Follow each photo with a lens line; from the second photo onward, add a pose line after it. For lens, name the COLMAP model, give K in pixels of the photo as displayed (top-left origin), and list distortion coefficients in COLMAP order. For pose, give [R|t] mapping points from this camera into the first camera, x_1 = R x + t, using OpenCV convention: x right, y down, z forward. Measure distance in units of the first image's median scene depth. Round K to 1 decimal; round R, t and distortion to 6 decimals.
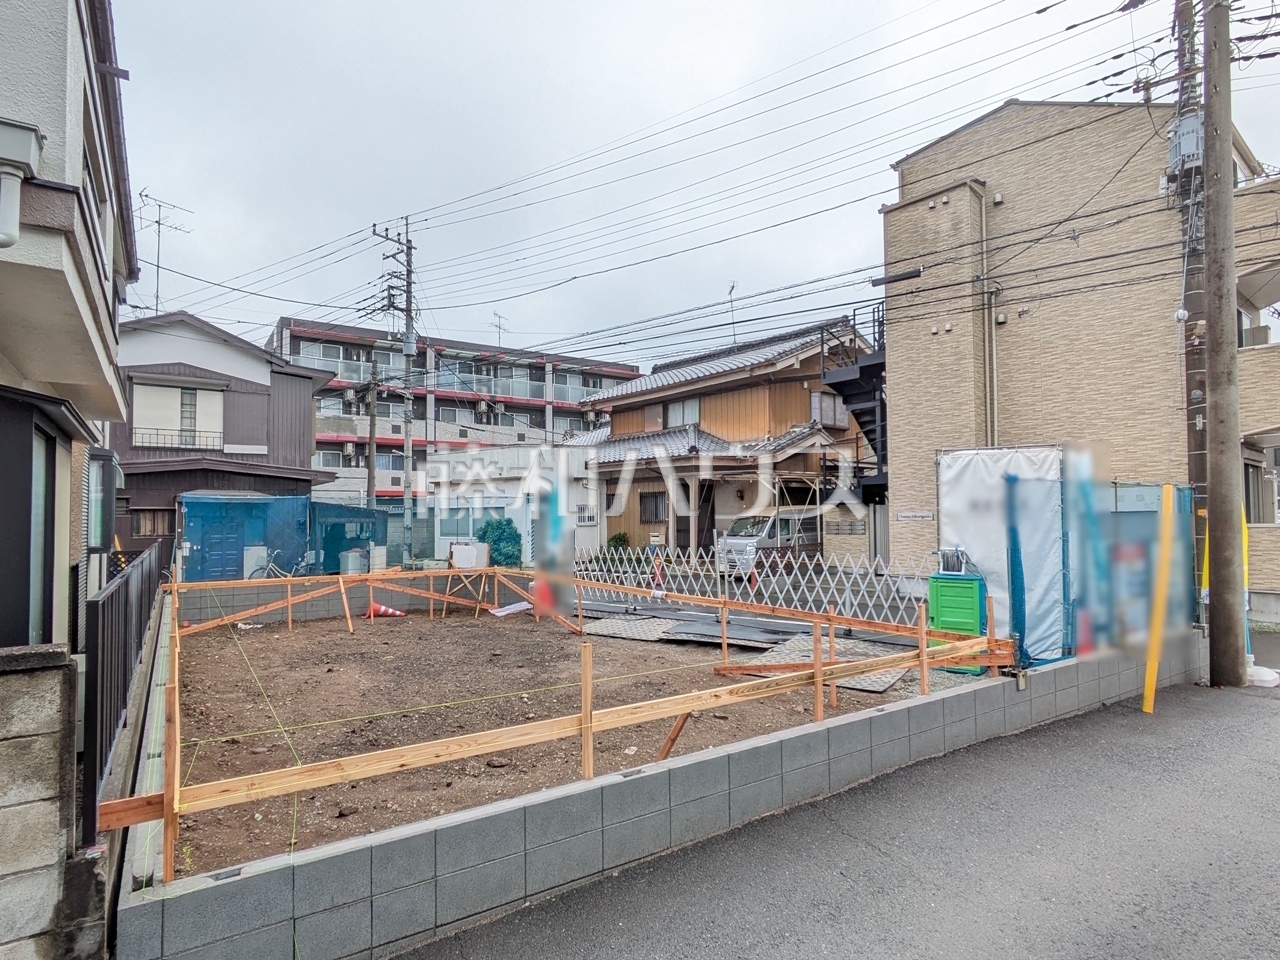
lens RADIAL K [[699.1, 0, 637.0], [0, 699.1, 493.8], [0, 0, 1]] dist [0.001628, 0.001000]
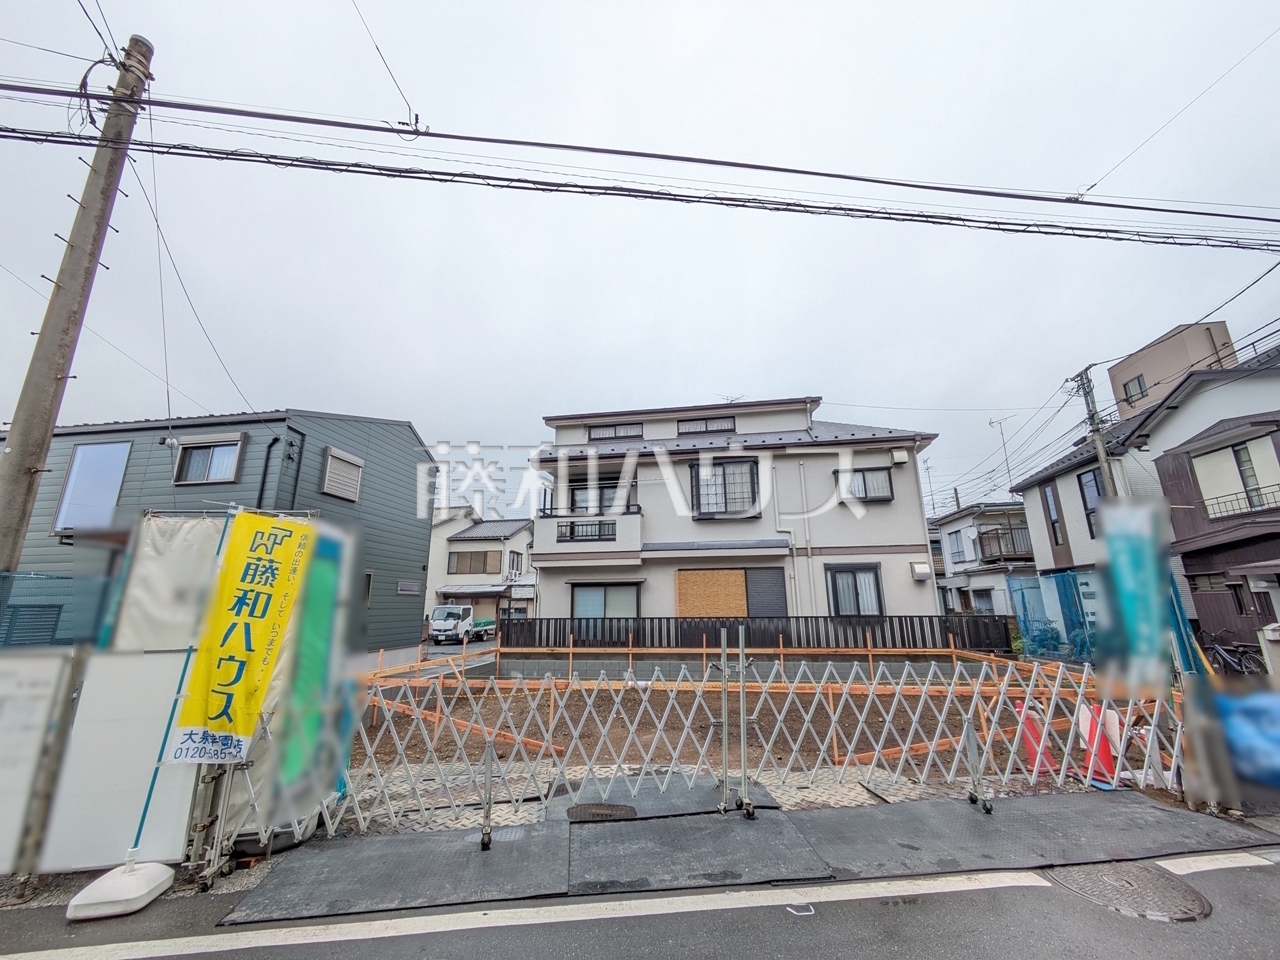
lens RADIAL K [[515.5, 0, 640.7], [0, 515.5, 485.8], [0, 0, 1]] dist [0.023783, 0.000145]
pose [[-0.676252, -0.148444, -0.721559, 0.398302], [0.049340, 0.968161, -0.245419, 0.032612], [0.735016, -0.201567, -0.647396, 0.983500]]
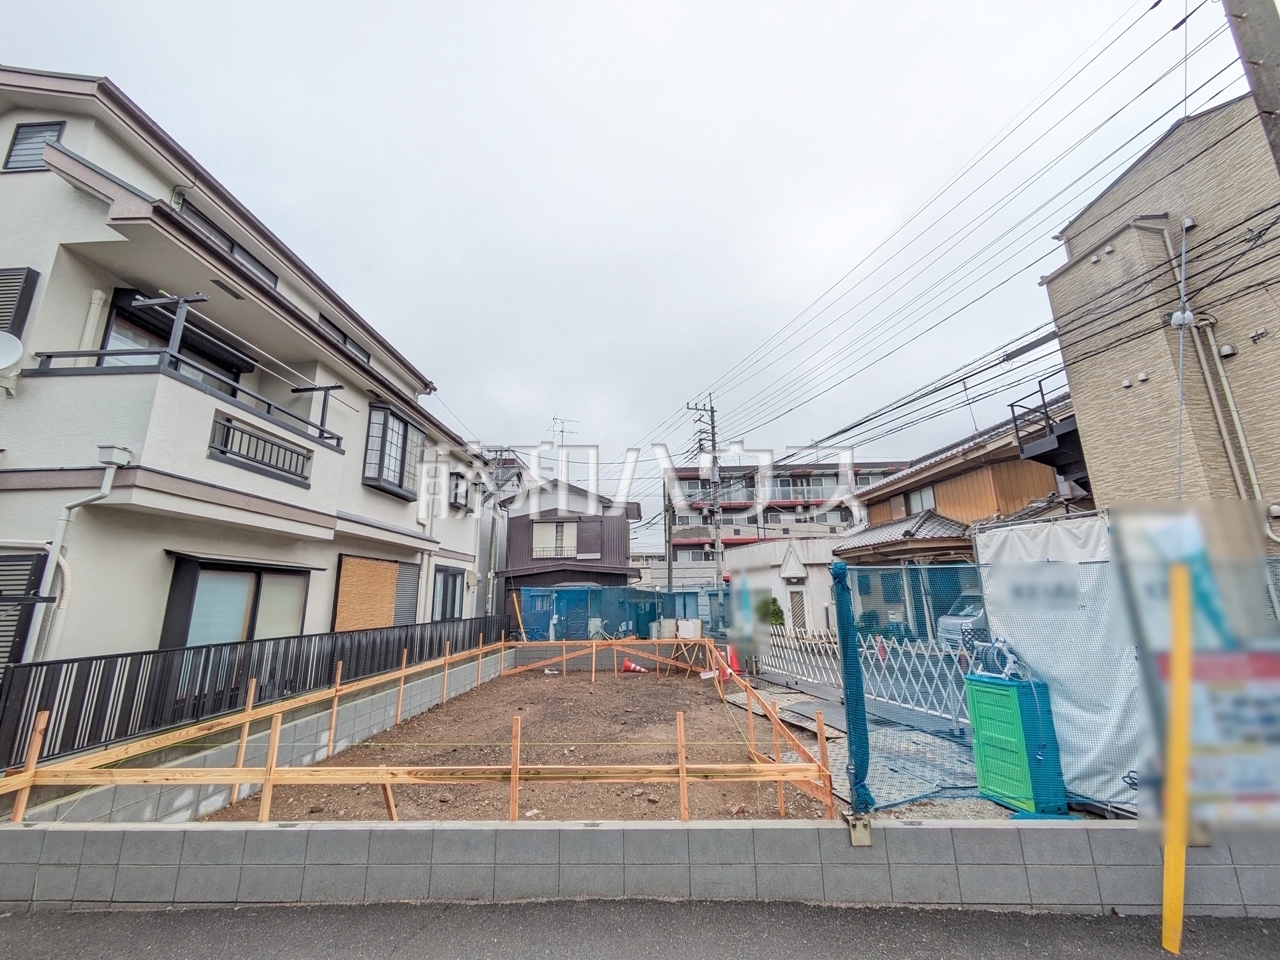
lens RADIAL K [[503.4, 0, 638.8], [0, 503.4, 479.4], [0, 0, 1]] dist [-0.001413, 0.001980]
pose [[0.804192, -0.141147, -0.577367, 0.278659], [0.031169, 0.980072, -0.196180, -0.006315], [0.593552, 0.139771, 0.792566, 0.135157]]
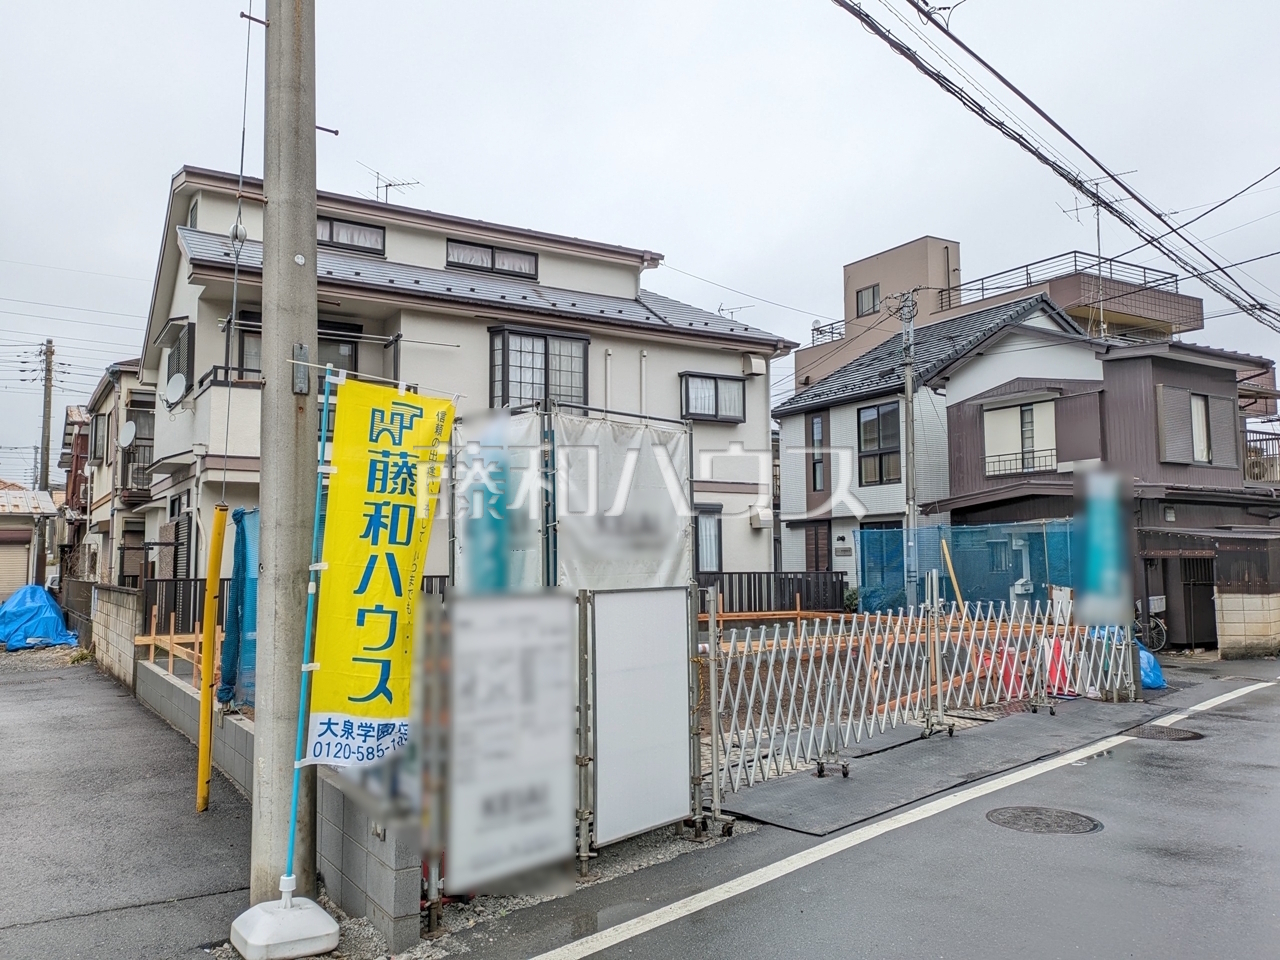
lens RADIAL K [[1022.0, 0, 633.2], [0, 1022.0, 478.0], [0, 0, 1]] dist [0.097696, -0.133525]
pose [[-0.053393, -0.076957, -0.995604, 0.773335], [0.040503, 0.996039, -0.079163, 0.028877], [0.997752, -0.044551, -0.050065, 0.640030]]
